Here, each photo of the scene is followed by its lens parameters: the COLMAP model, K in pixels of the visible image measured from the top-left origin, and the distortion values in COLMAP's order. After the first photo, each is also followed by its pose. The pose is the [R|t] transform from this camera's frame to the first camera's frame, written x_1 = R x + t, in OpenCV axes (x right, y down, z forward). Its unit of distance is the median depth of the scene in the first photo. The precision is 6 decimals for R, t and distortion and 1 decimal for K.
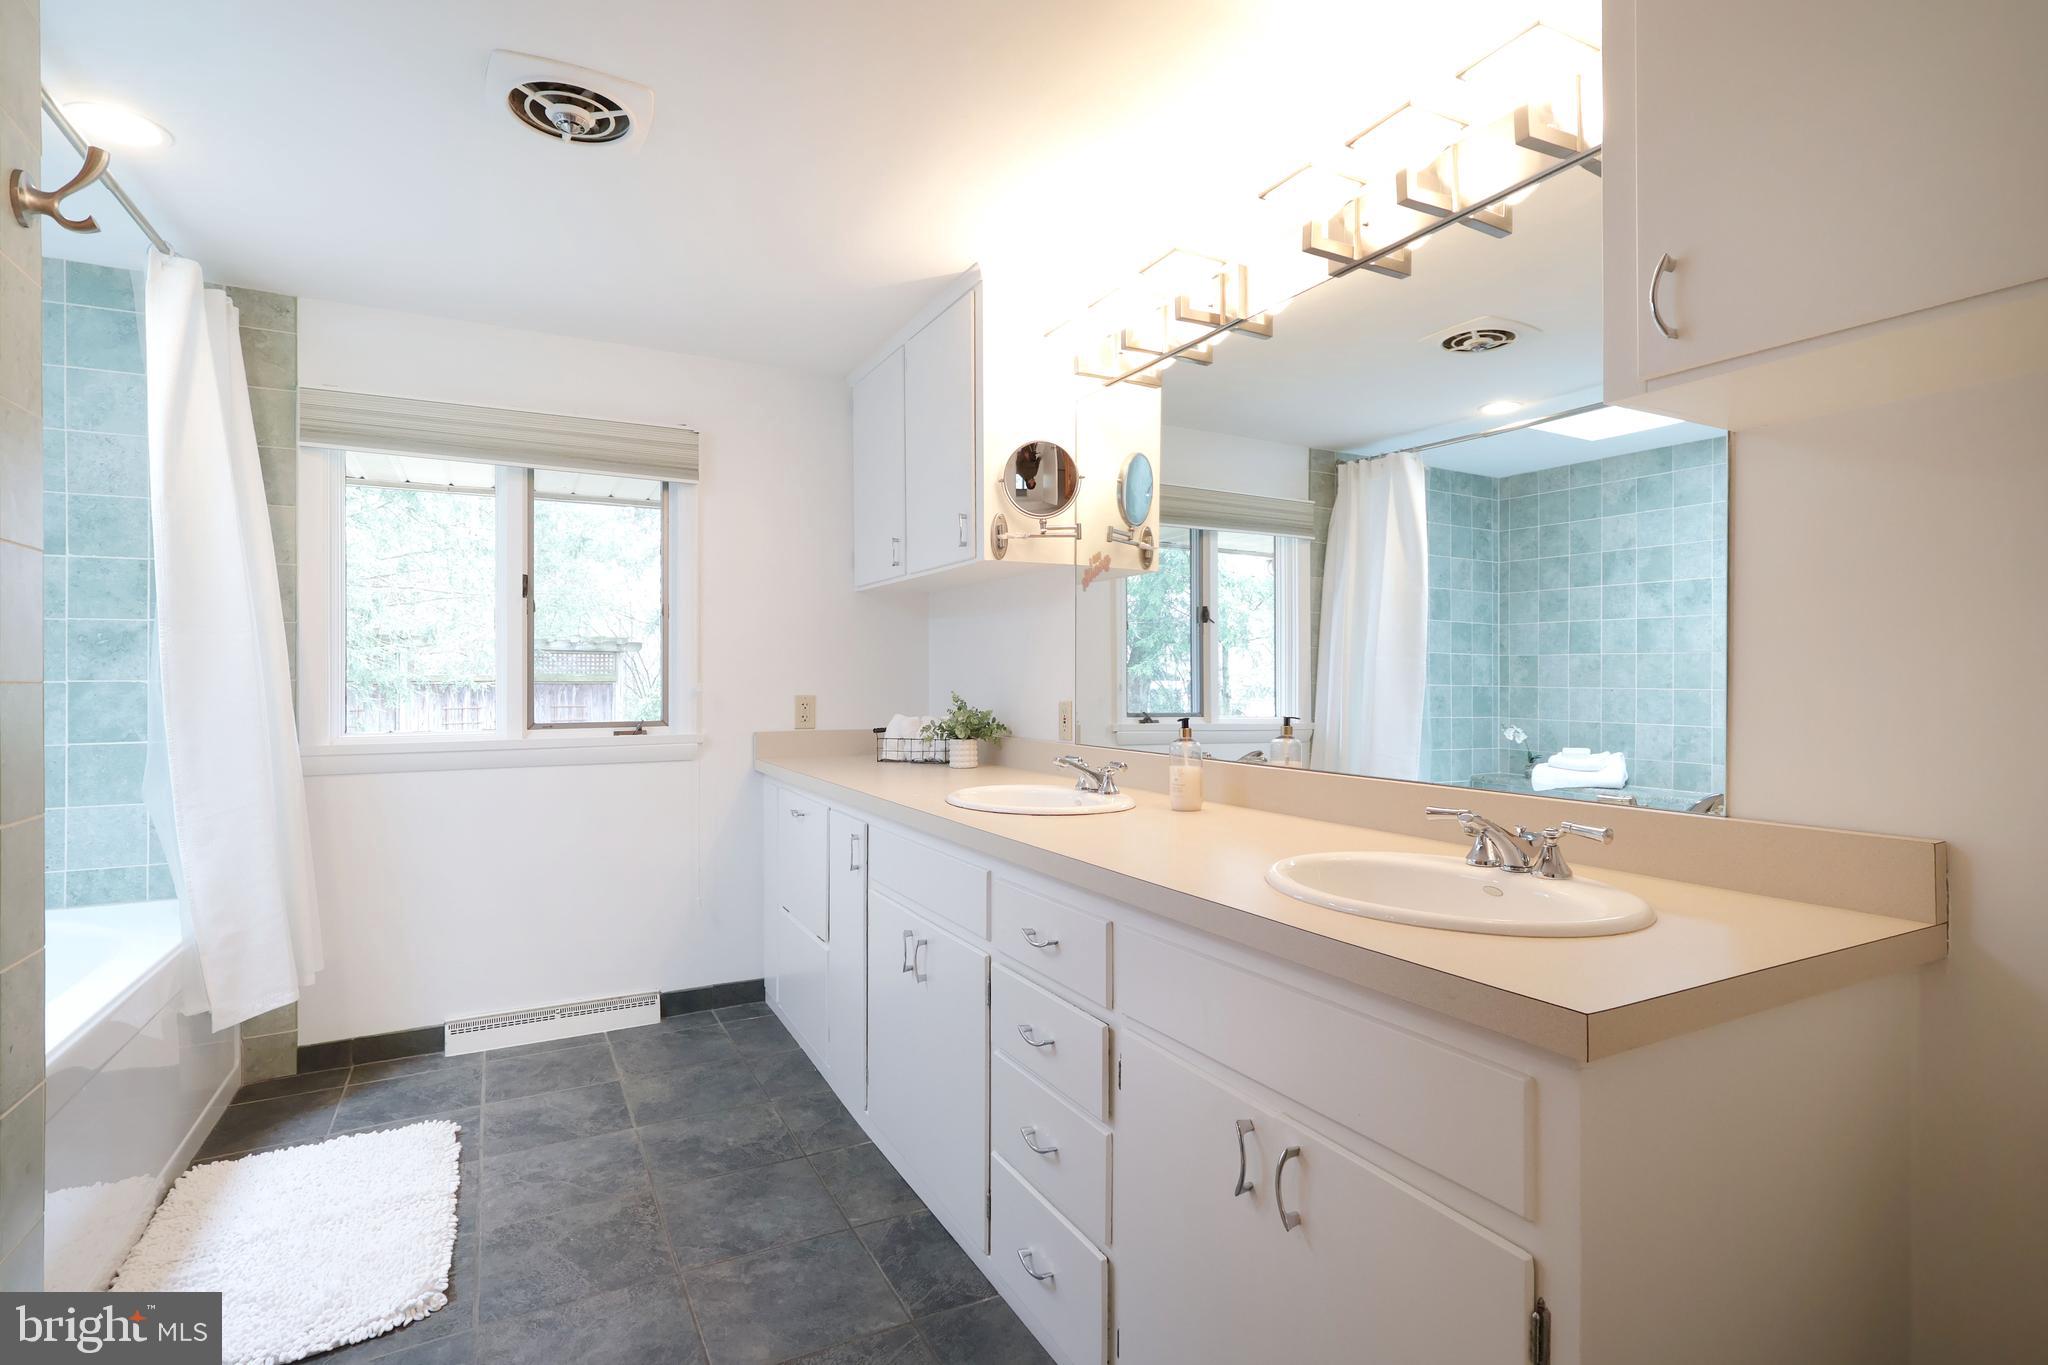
lens RADIAL K [[972.8, 0, 1015.6], [0, 972.8, 679.8], [0, 0, 1]] dist [-0.003014, 0.001493]
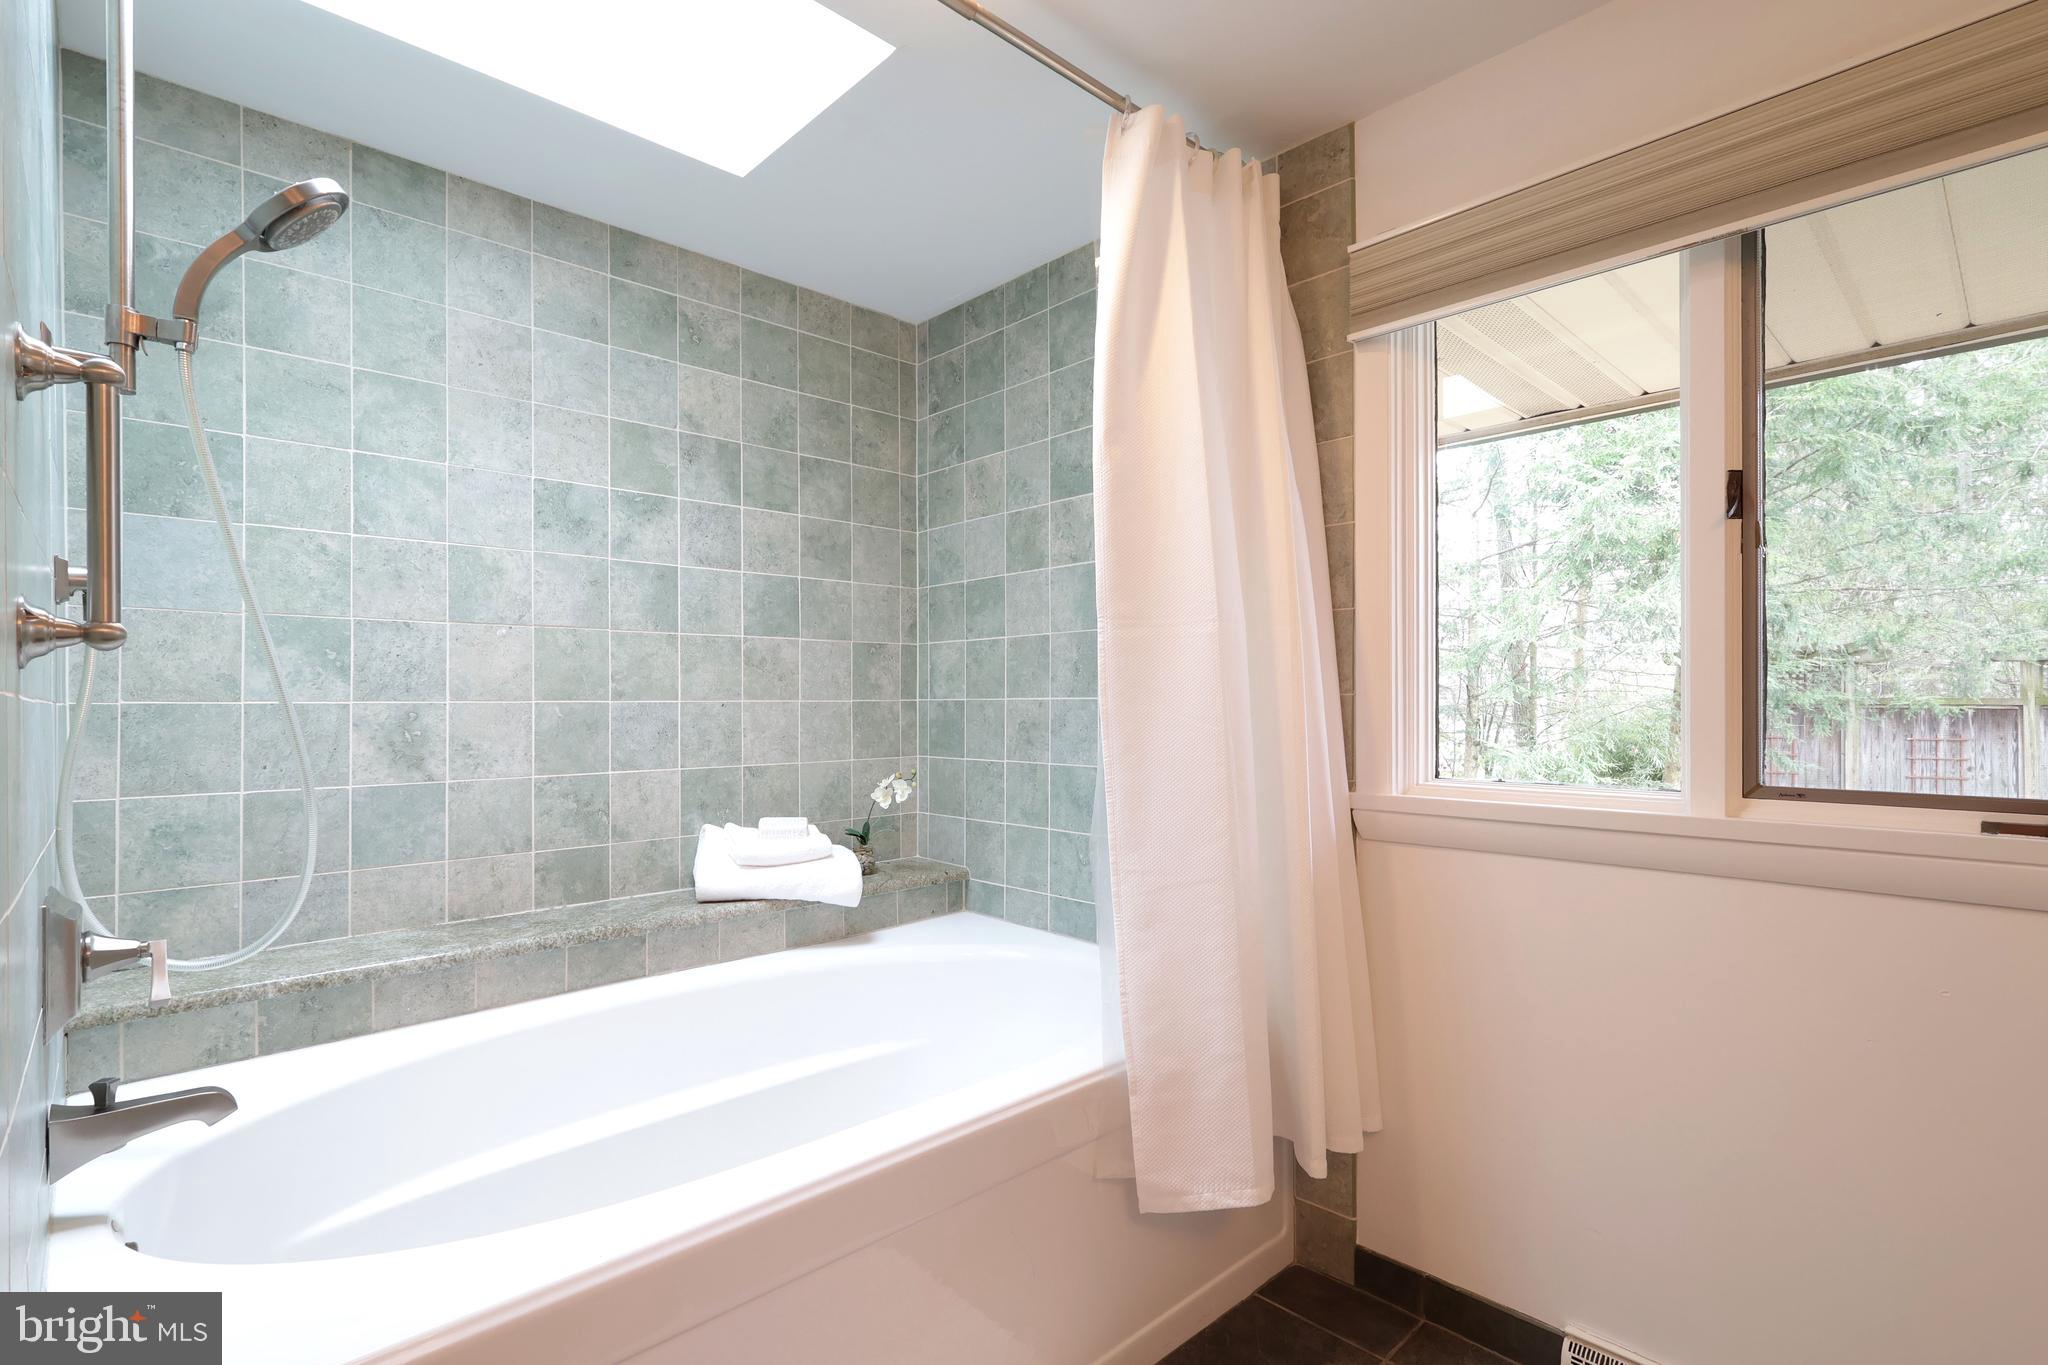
lens RADIAL K [[972.8, 0, 1009.7], [0, 972.8, 695.0], [0, 0, 1]] dist [-0.003014, 0.001493]
pose [[0.268180, -0.005948, -0.963351, -0.154965], [-0.002836, 0.999972, -0.006964, 0.006047], [0.963365, 0.004600, 0.268155, 0.576685]]
